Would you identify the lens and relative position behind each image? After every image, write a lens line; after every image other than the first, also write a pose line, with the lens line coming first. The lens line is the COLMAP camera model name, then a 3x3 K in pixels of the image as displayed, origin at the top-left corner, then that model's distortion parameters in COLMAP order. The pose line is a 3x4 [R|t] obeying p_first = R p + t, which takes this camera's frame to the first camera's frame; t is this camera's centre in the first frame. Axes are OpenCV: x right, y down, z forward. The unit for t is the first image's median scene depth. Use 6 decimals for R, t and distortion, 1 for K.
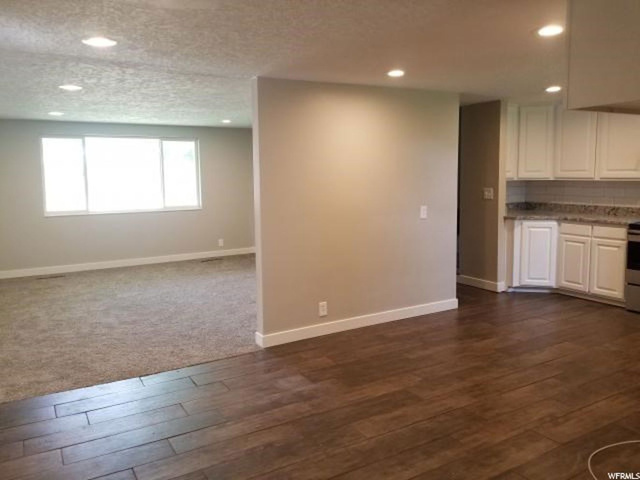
lens RADIAL K [[489.0, 0, 318.7], [0, 489.0, 220.4], [0, 0, 1]] dist [0.065326, -0.103723]
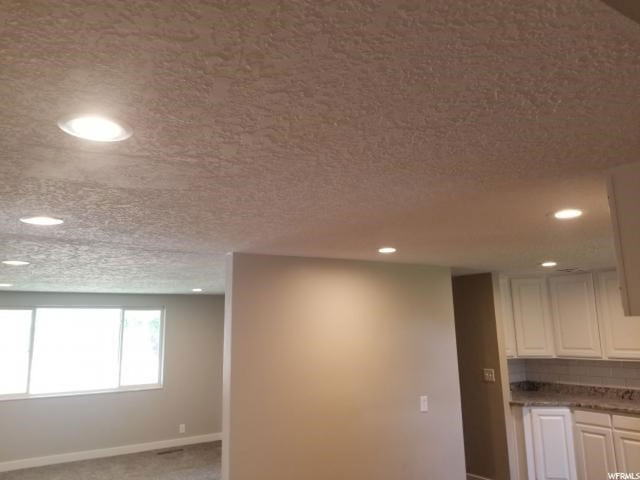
lens RADIAL K [[497.7, 0, 328.5], [0, 497.7, 238.4], [0, 0, 1]] dist [0.000925, -0.008953]
pose [[0.997508, 0.005692, 0.070330, -0.012326], [0.013943, 0.961185, -0.275551, -0.051993], [-0.069169, 0.275845, 0.958710, 0.094586]]
